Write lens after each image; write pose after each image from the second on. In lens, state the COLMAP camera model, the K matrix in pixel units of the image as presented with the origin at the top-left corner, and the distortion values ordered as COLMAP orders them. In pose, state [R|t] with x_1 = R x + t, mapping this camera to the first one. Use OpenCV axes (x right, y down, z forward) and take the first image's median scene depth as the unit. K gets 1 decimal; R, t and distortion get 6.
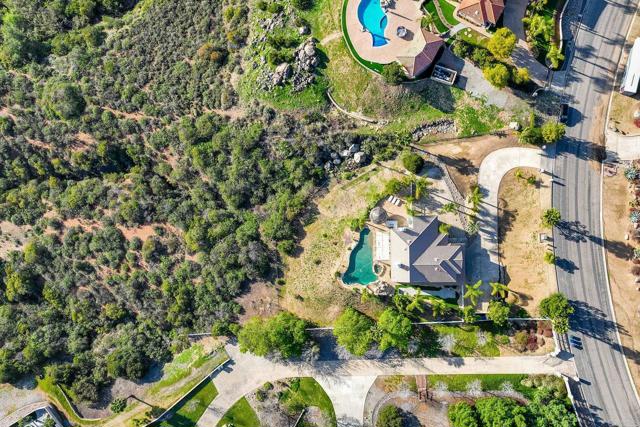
lens RADIAL K [[608.7, 0, 321.1], [0, 608.7, 217.5], [0, 0, 1]] dist [-0.005021, -0.032532]
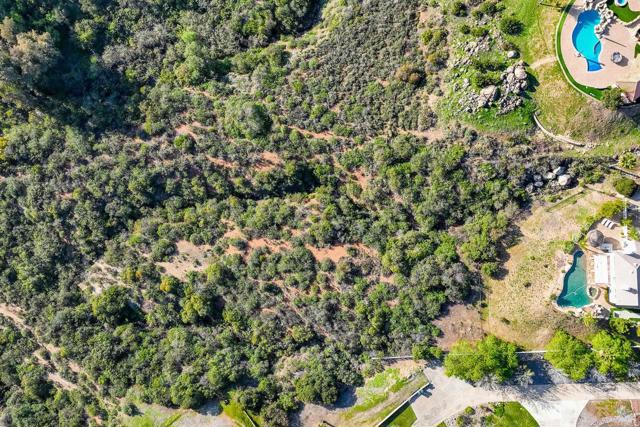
lens RADIAL K [[608.7, 0, 321.1], [0, 608.7, 211.2], [0, 0, 1]] dist [-0.005021, -0.032532]
pose [[0.999513, 0.009299, 0.029774, -0.351704], [-0.008010, 0.999038, -0.043125, -0.001125], [-0.030146, 0.042866, 0.998626, 0.012918]]
